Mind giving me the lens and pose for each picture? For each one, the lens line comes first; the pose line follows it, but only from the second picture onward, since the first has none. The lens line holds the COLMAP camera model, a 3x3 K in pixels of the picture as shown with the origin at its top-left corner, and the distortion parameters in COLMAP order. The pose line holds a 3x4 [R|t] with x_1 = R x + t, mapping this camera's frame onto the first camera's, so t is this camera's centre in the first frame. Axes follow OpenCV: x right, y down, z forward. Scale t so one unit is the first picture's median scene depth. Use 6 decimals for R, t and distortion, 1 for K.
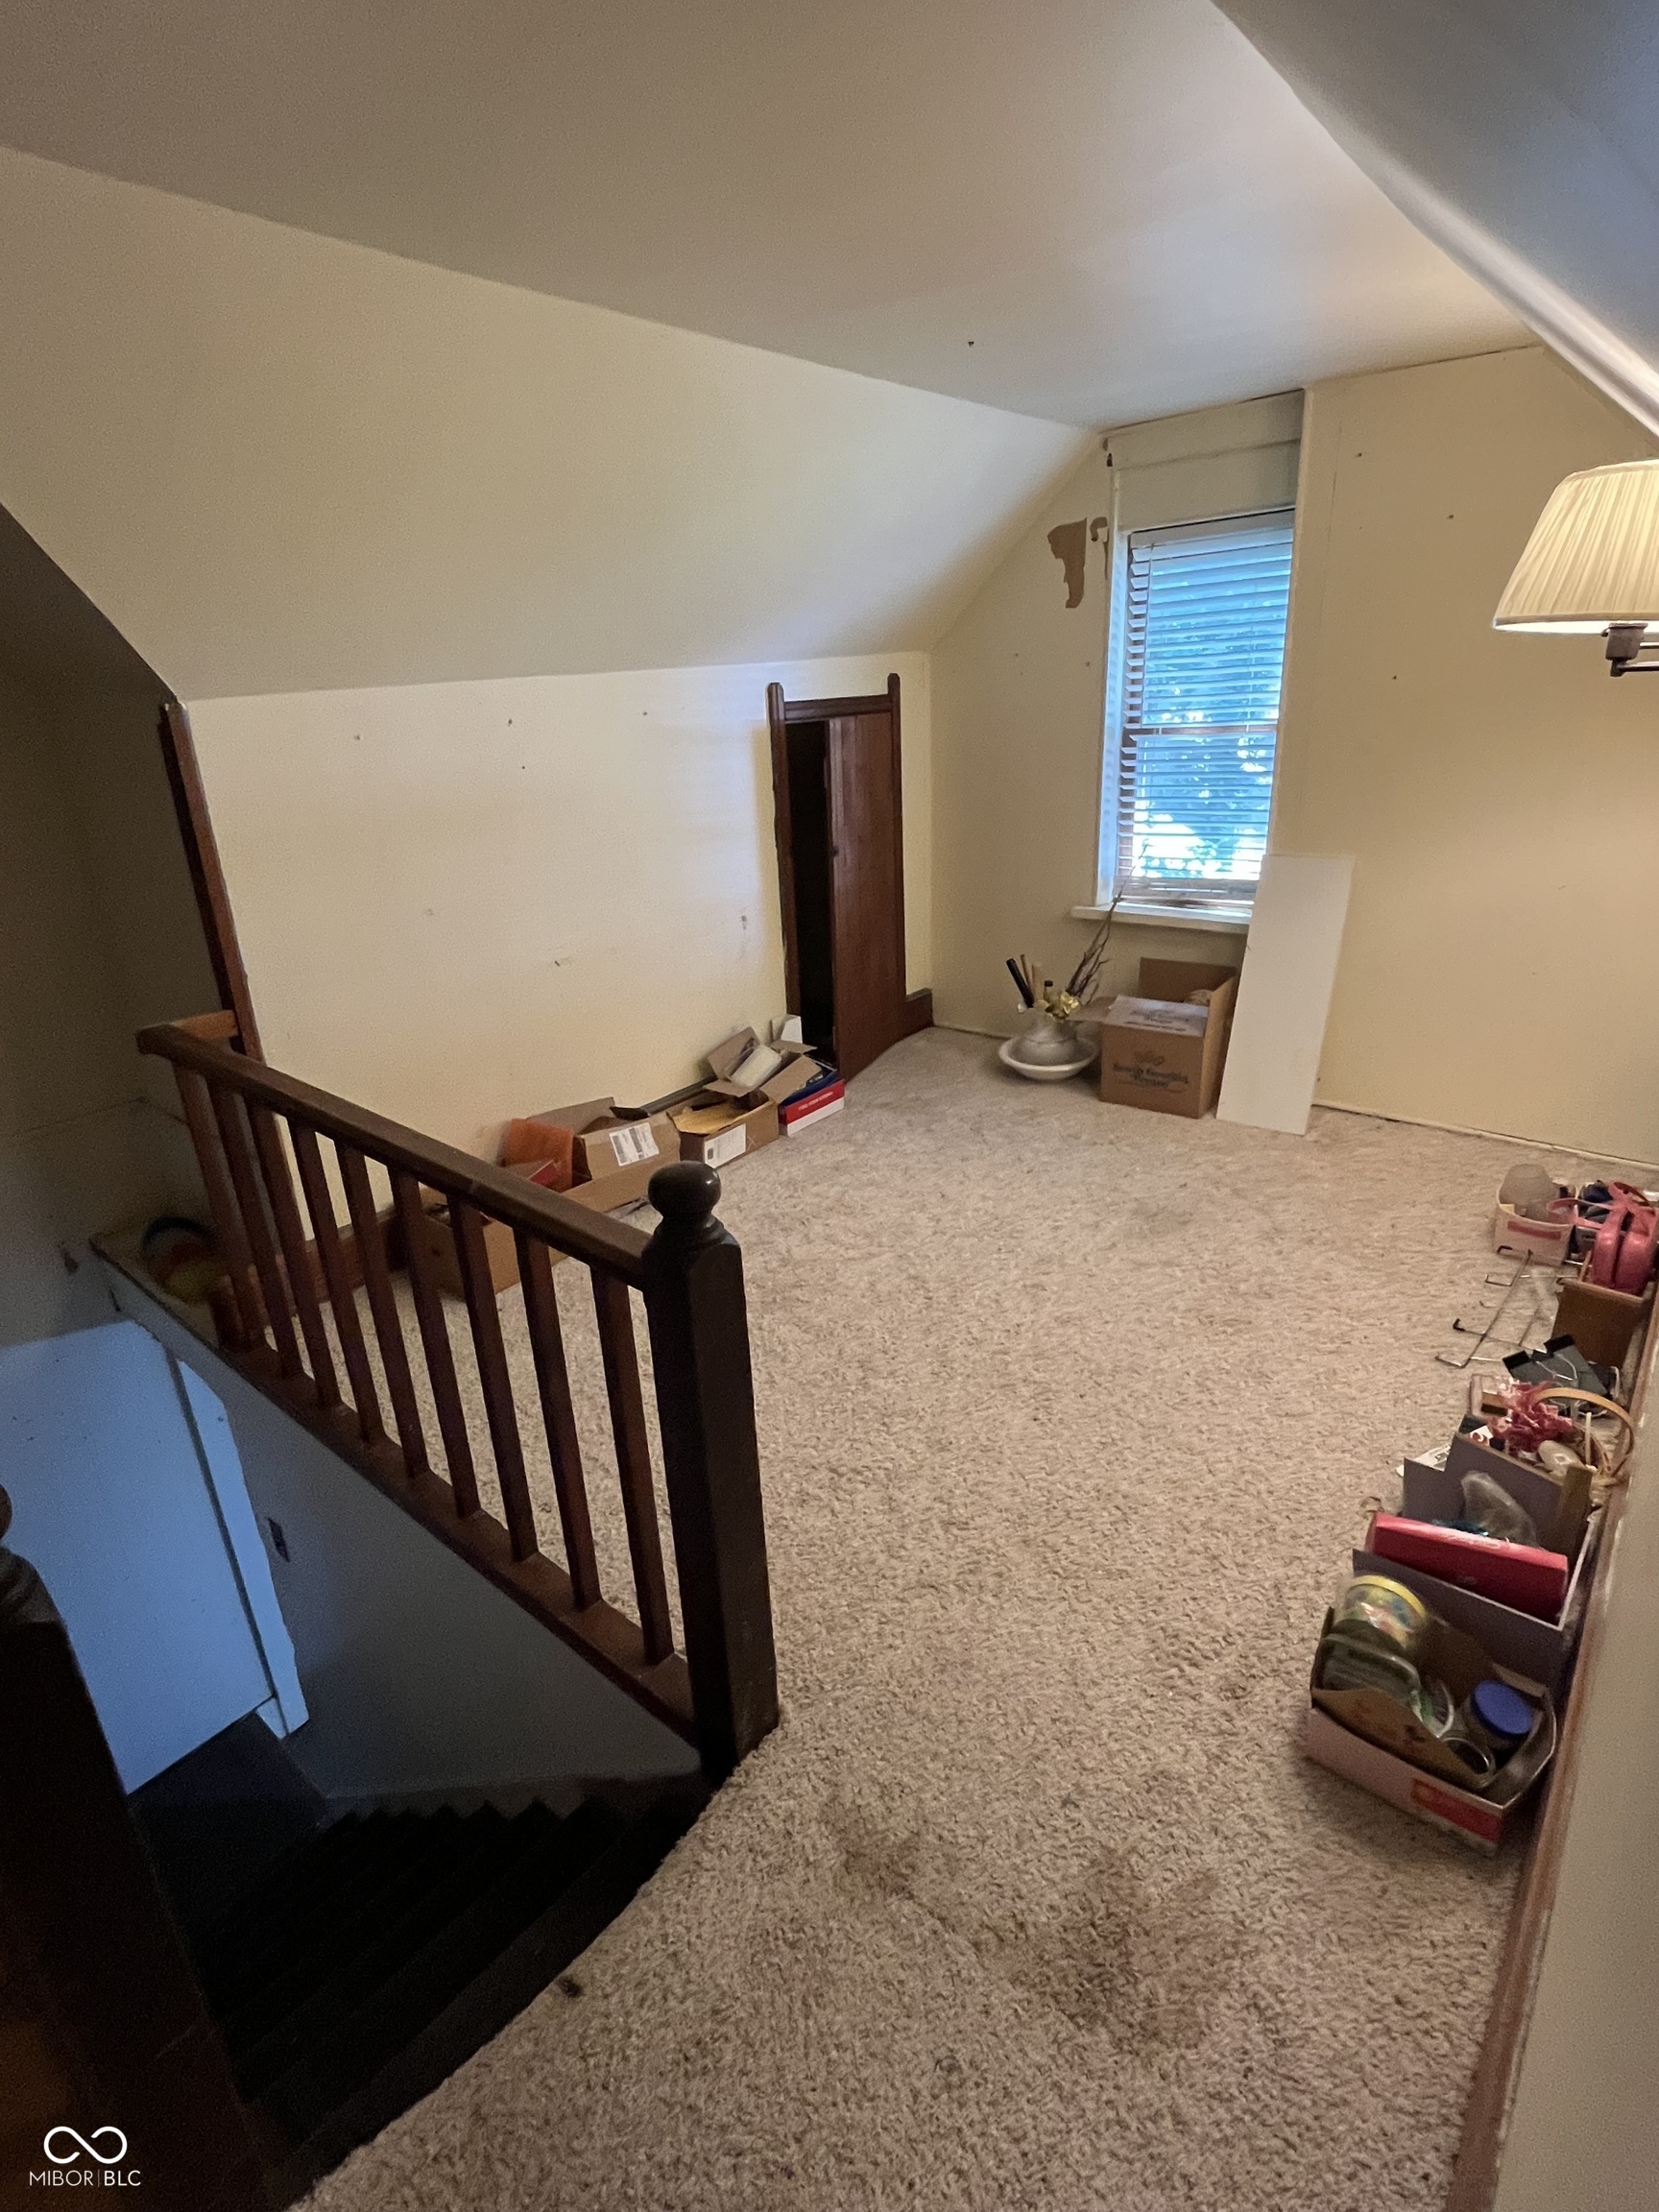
lens RADIAL K [[1090.2, 0, 832.5], [0, 1090.2, 1110.0], [0, 0, 1]] dist [-0.004310, 0.000498]
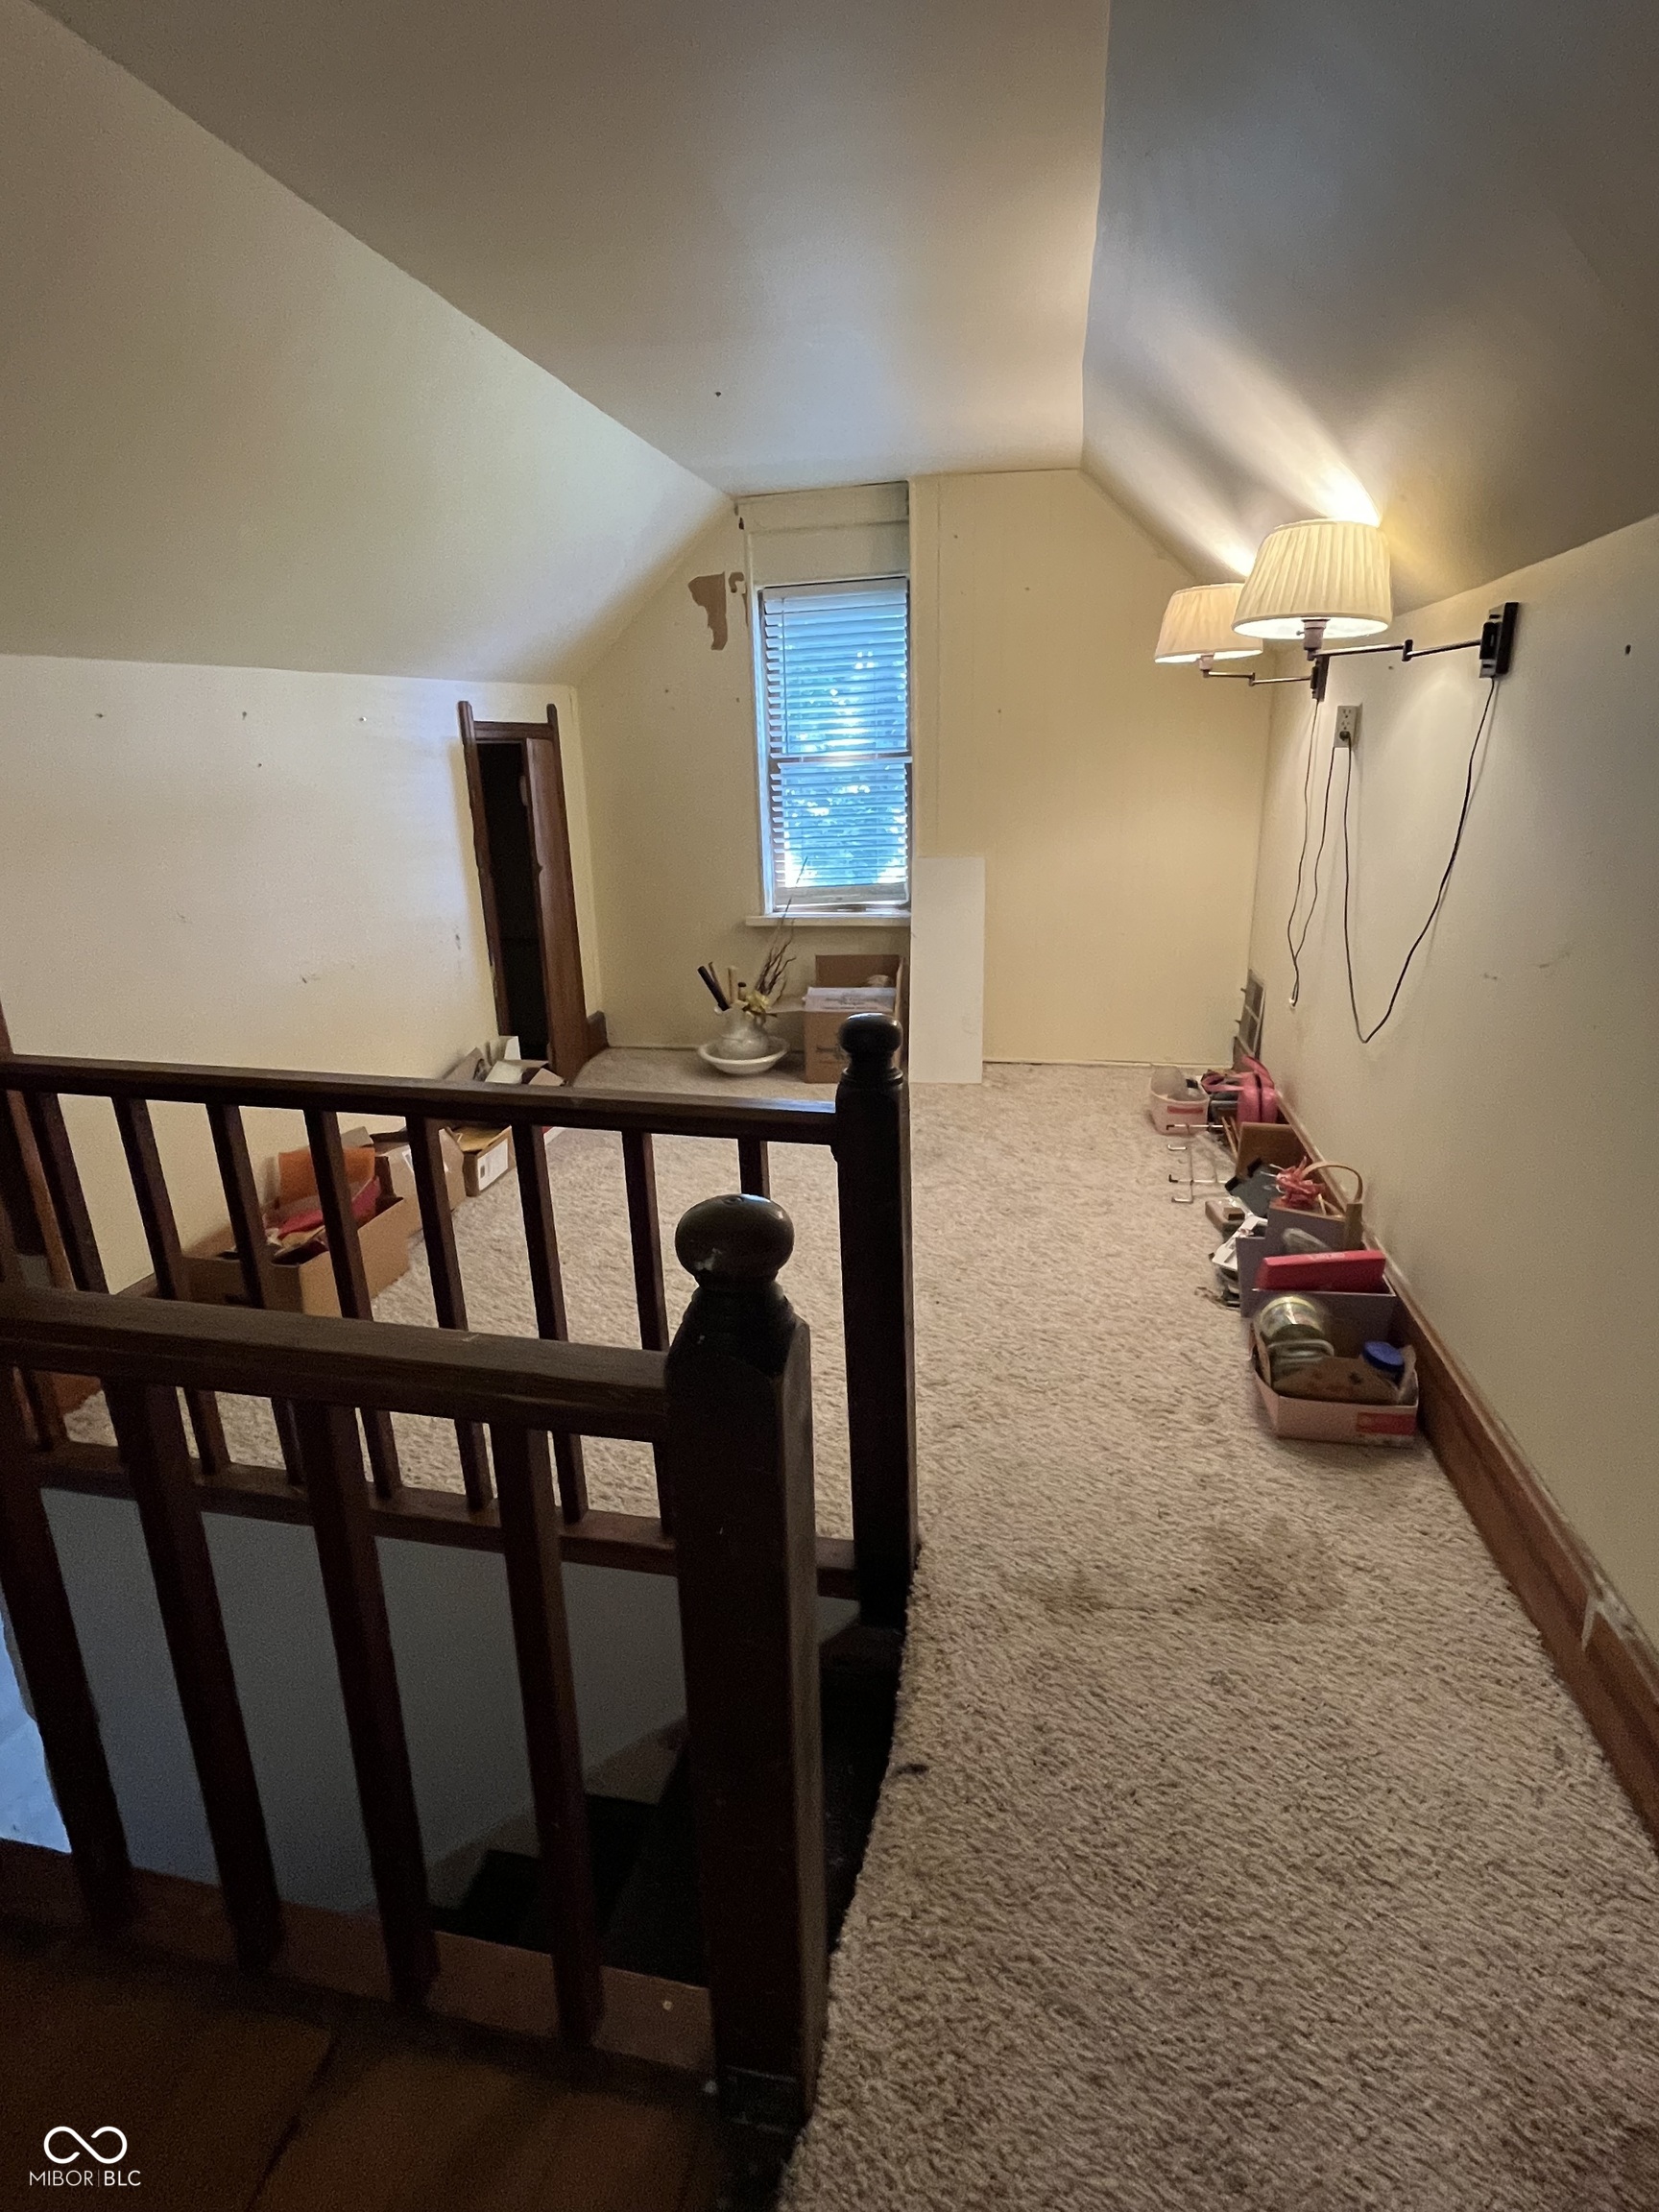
lens RADIAL K [[1090.2, 0, 836.8], [0, 1090.2, 1100.5], [0, 0, 1]] dist [-0.004310, 0.000498]
pose [[0.883257, -0.124323, 0.452108, -0.244264], [0.160690, 0.986078, -0.042773, 0.065060], [-0.440496, 0.110428, 0.890937, 0.000997]]
